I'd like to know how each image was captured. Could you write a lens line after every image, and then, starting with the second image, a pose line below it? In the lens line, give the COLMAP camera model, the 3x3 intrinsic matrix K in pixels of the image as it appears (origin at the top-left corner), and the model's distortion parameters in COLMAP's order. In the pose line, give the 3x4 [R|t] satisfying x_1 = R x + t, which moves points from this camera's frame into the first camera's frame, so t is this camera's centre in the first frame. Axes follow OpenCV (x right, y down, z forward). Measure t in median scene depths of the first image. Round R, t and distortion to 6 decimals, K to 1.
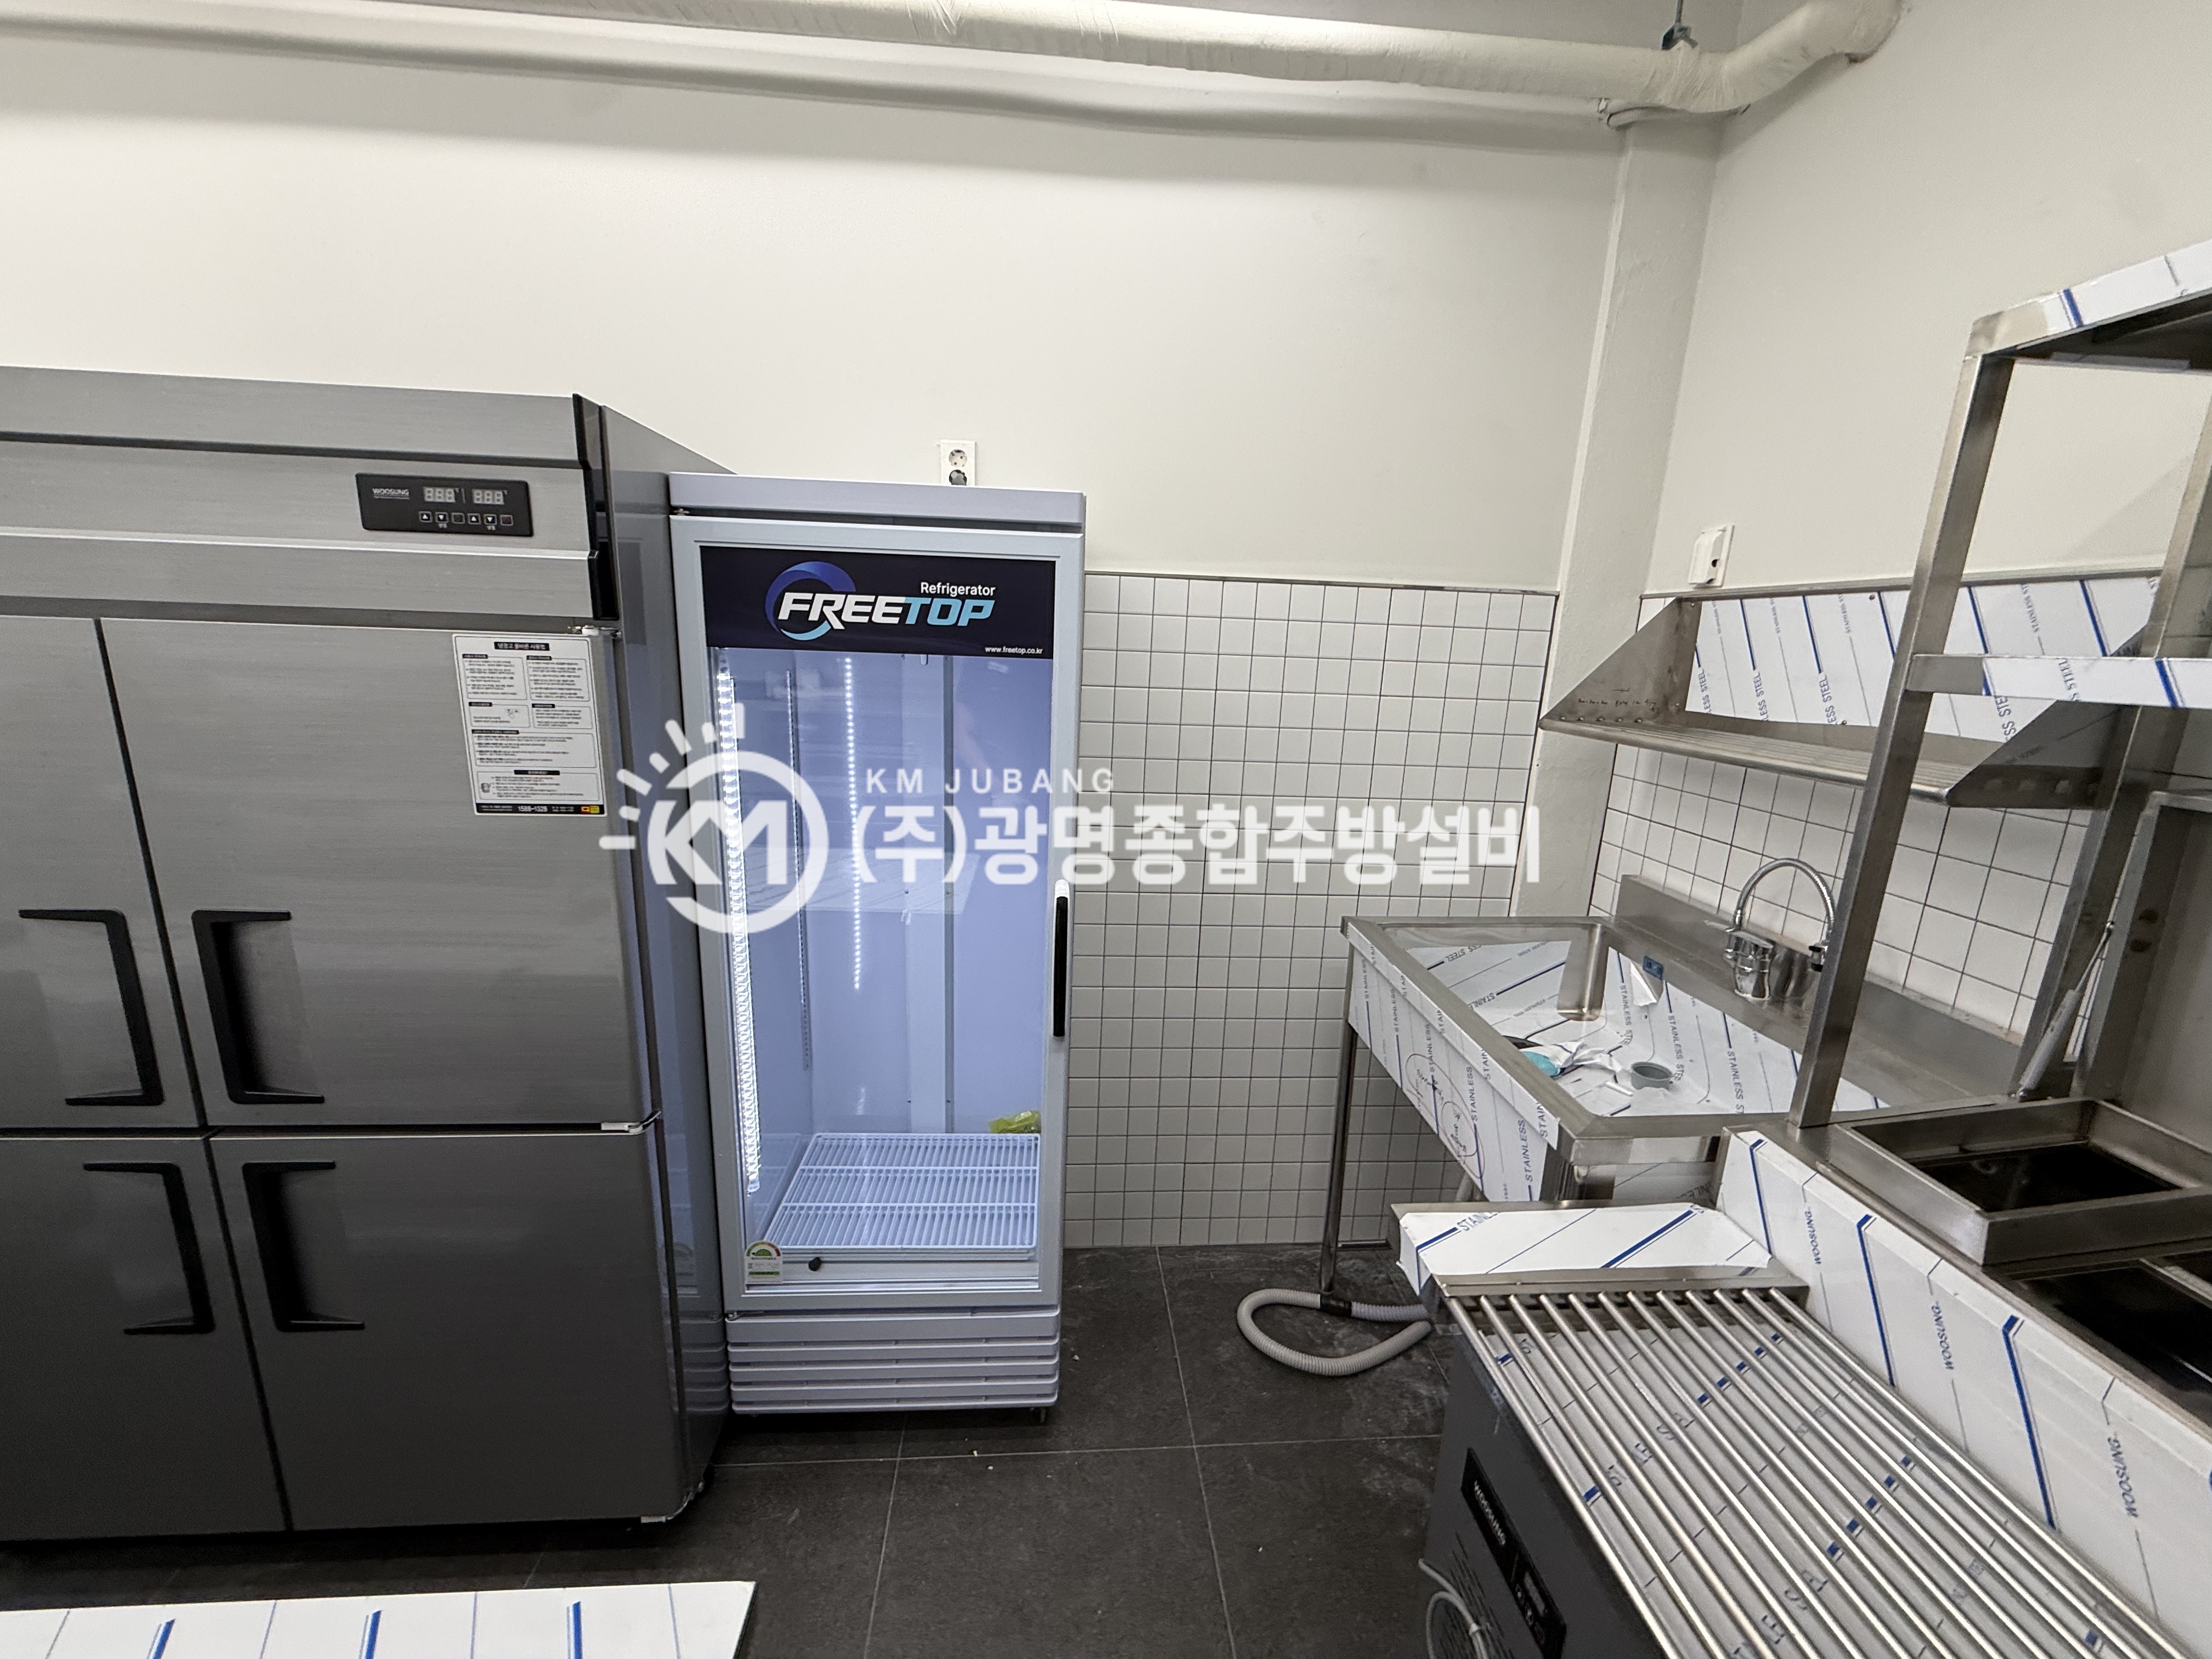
lens RADIAL K [[884.3, 0, 1095.6], [0, 884.3, 833.0], [0, 0, 1]] dist [-0.002416, 0.000233]
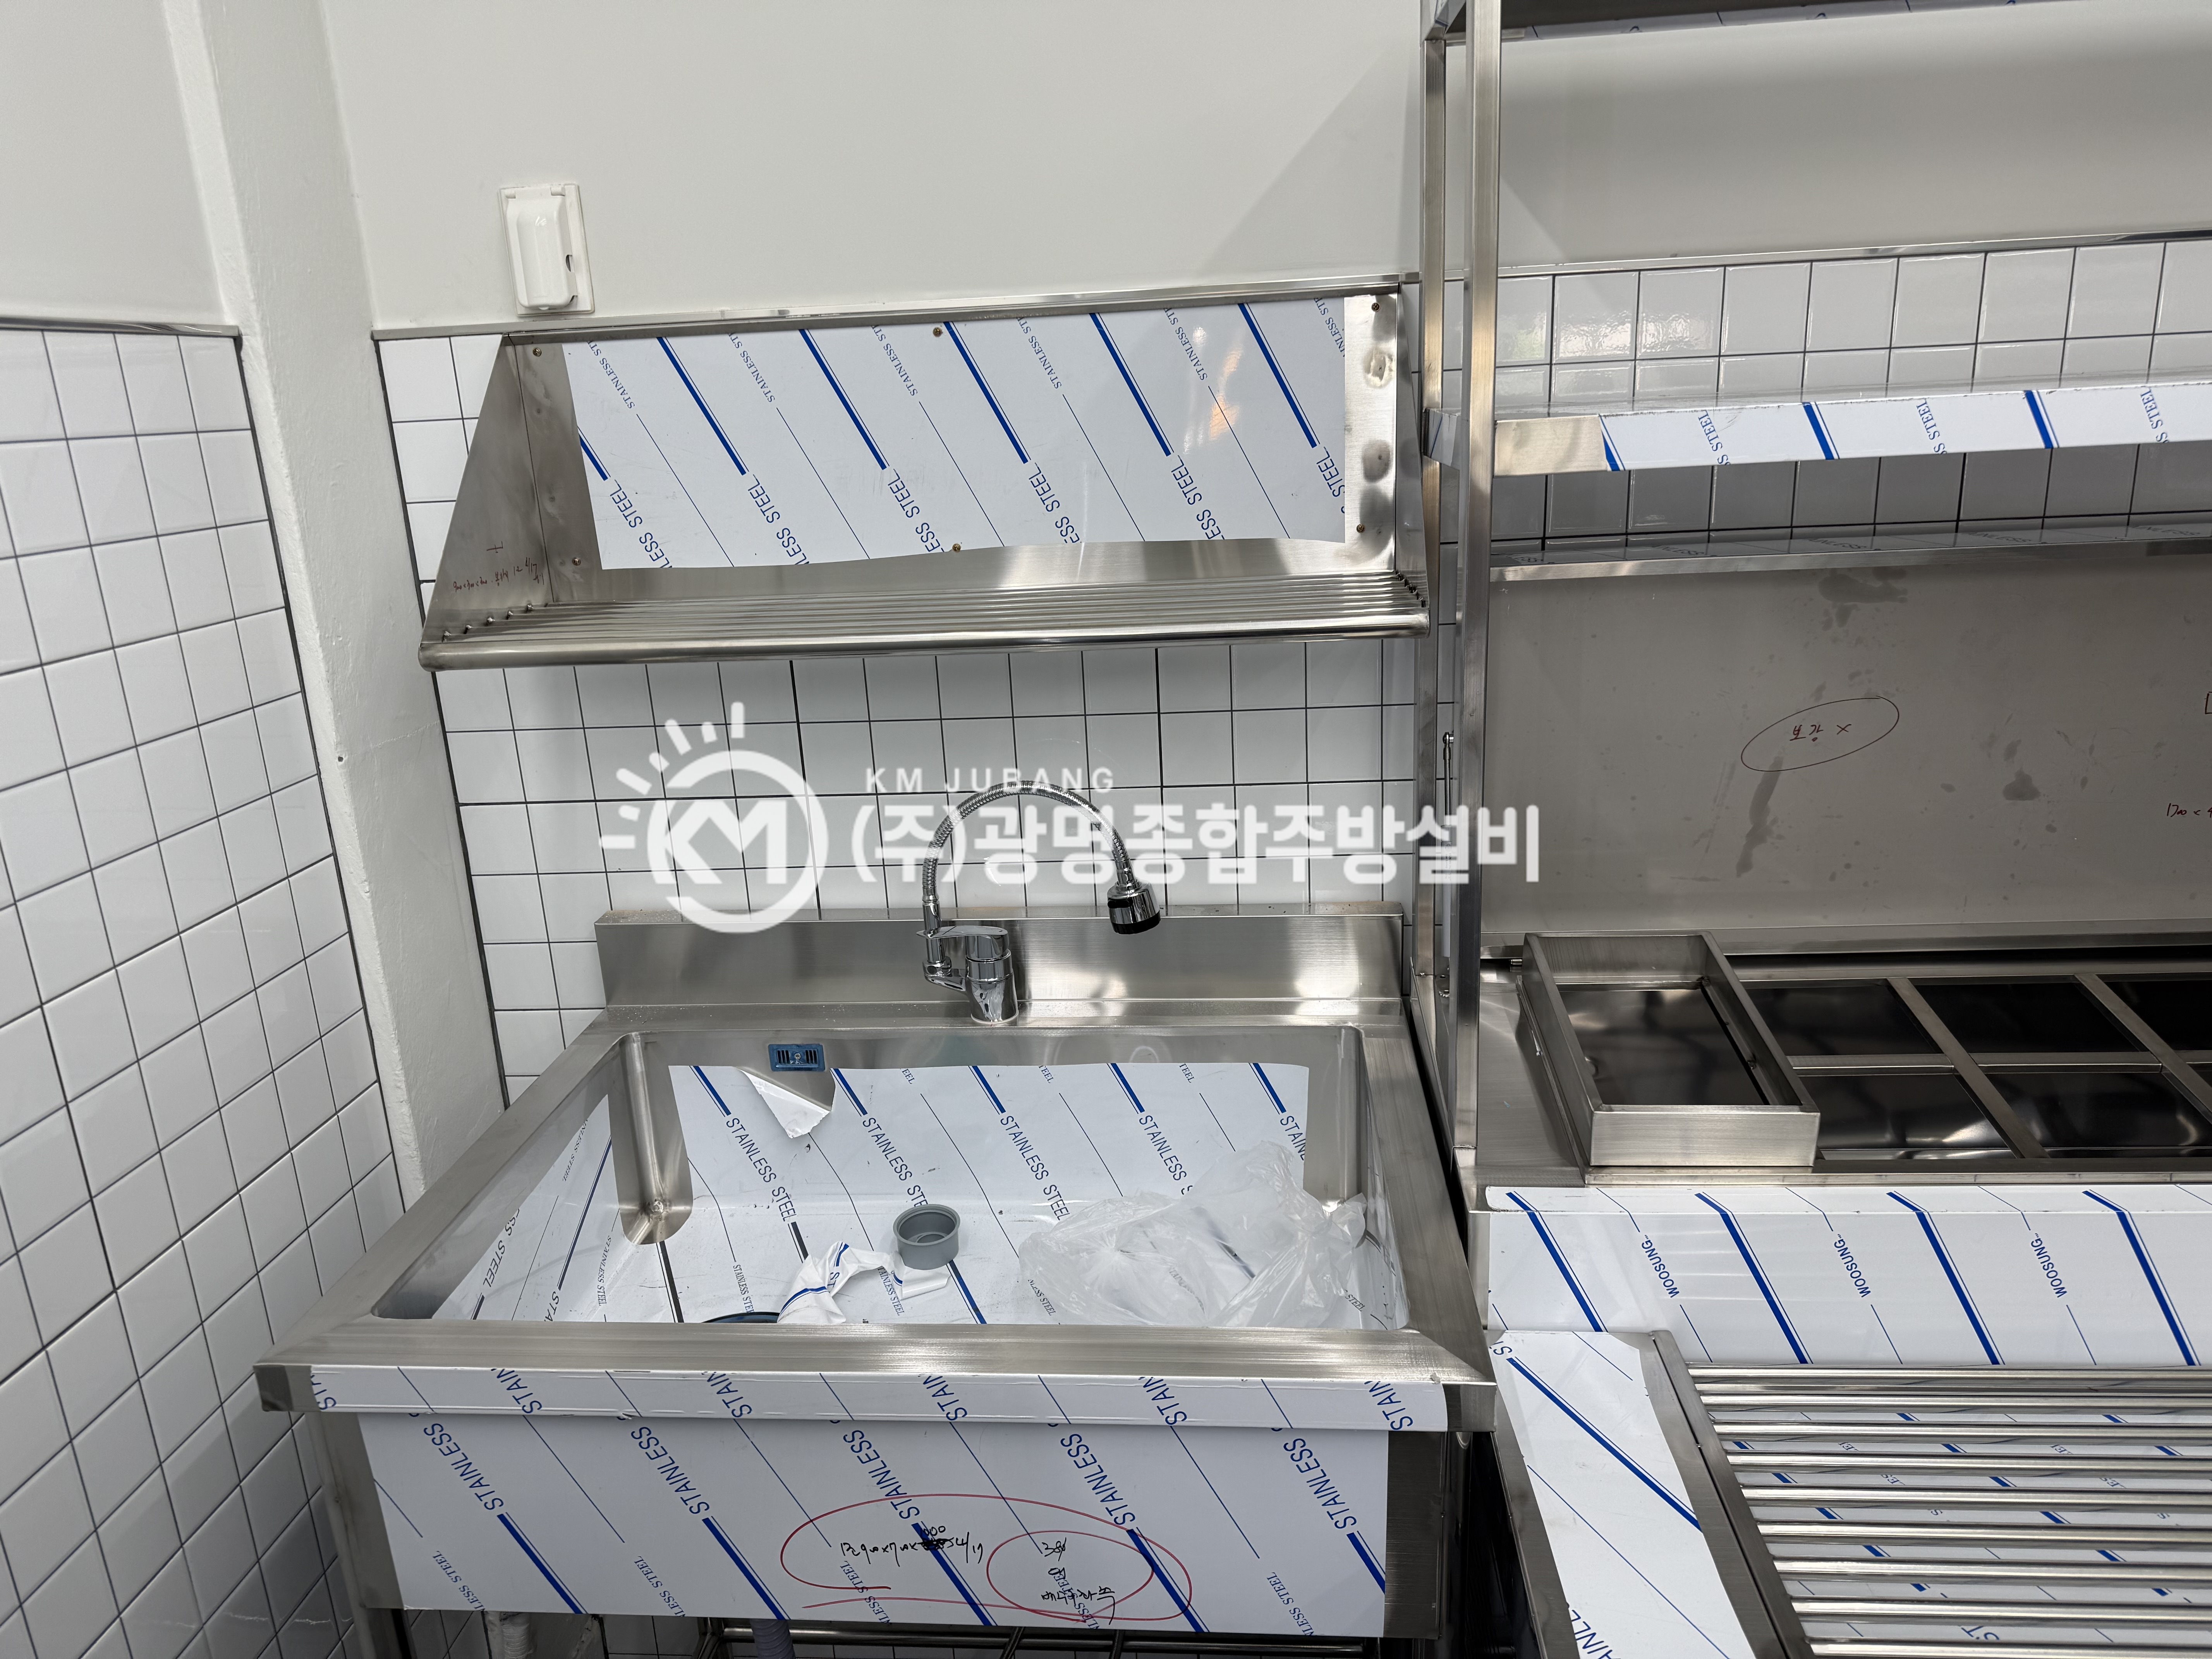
lens RADIAL K [[1508.7, 0, 1106.9], [0, 1508.7, 837.2], [0, 0, 1]] dist [0.003123, 0.000058]
pose [[0.124186, -0.326041, 0.937163, -0.180121], [0.264088, 0.921270, 0.285517, -0.227056], [-0.956470, 0.212037, 0.200512, 0.806474]]
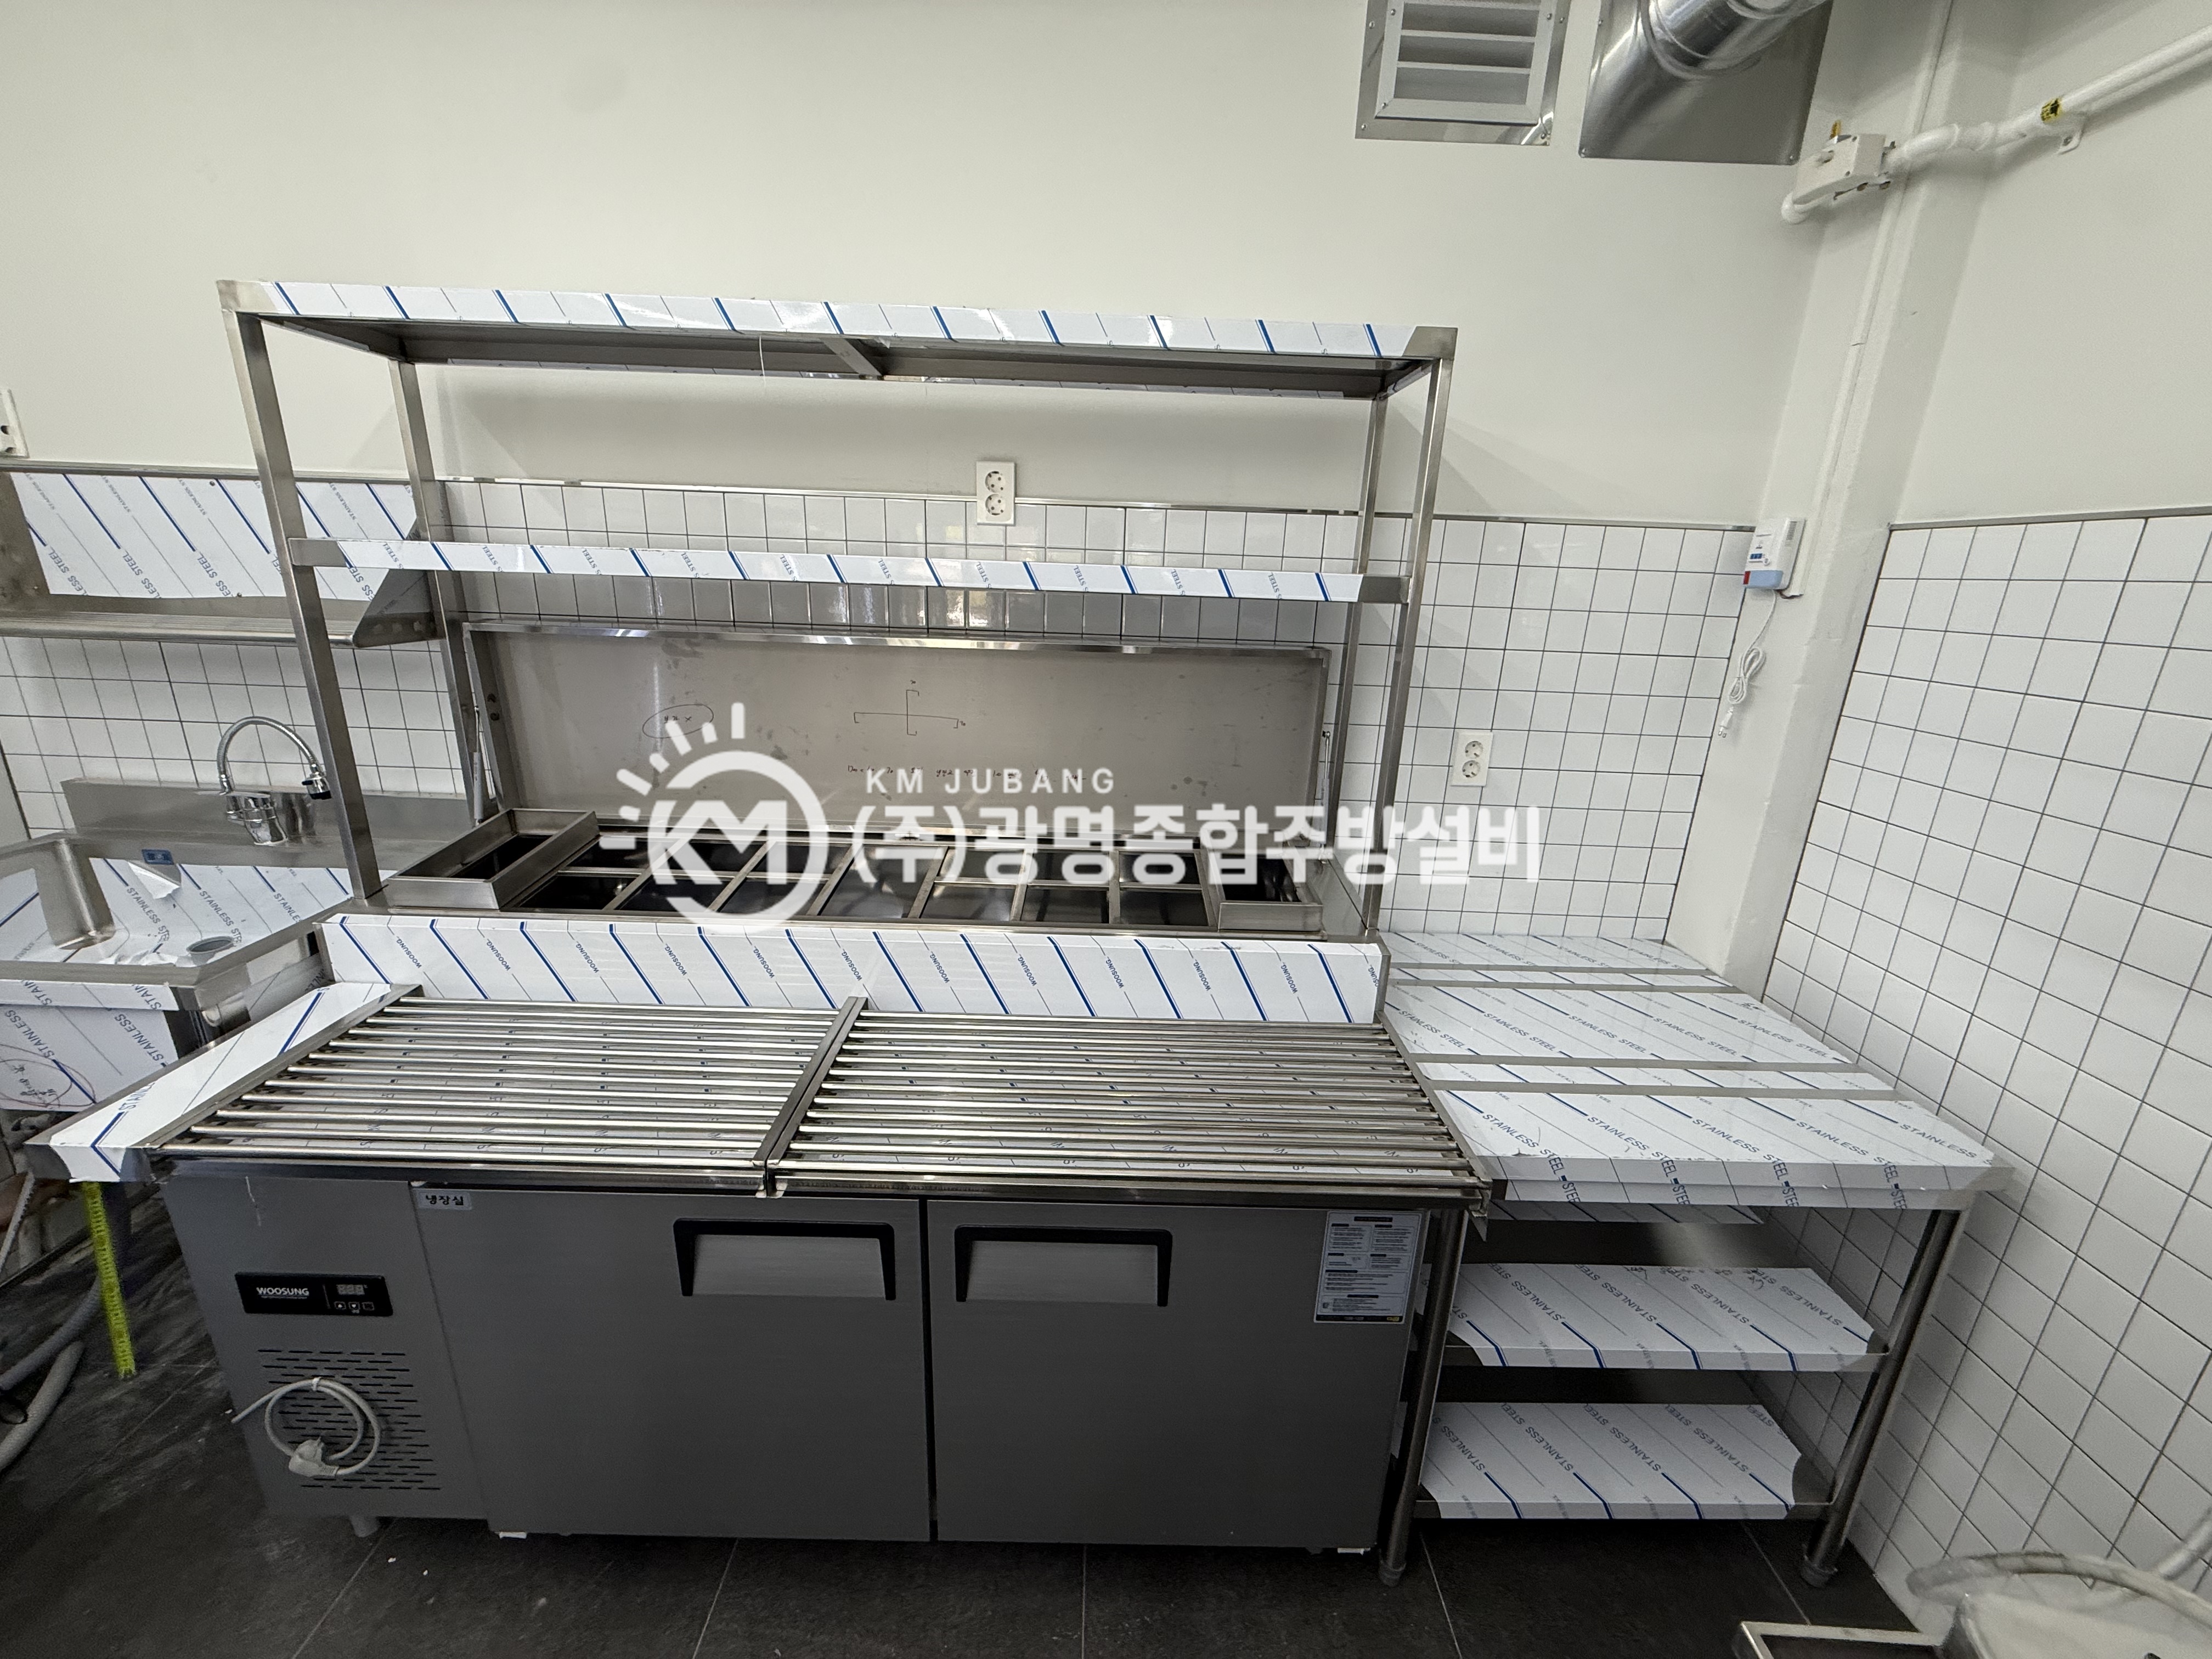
lens RADIAL K [[884.3, 0, 1112.3], [0, 884.3, 831.6], [0, 0, 1]] dist [-0.002416, 0.000233]
pose [[0.072967, -0.322421, 0.943780, -0.290024], [0.186807, 0.933973, 0.304628, 0.030297], [-0.979683, 0.154077, 0.128380, -0.249709]]
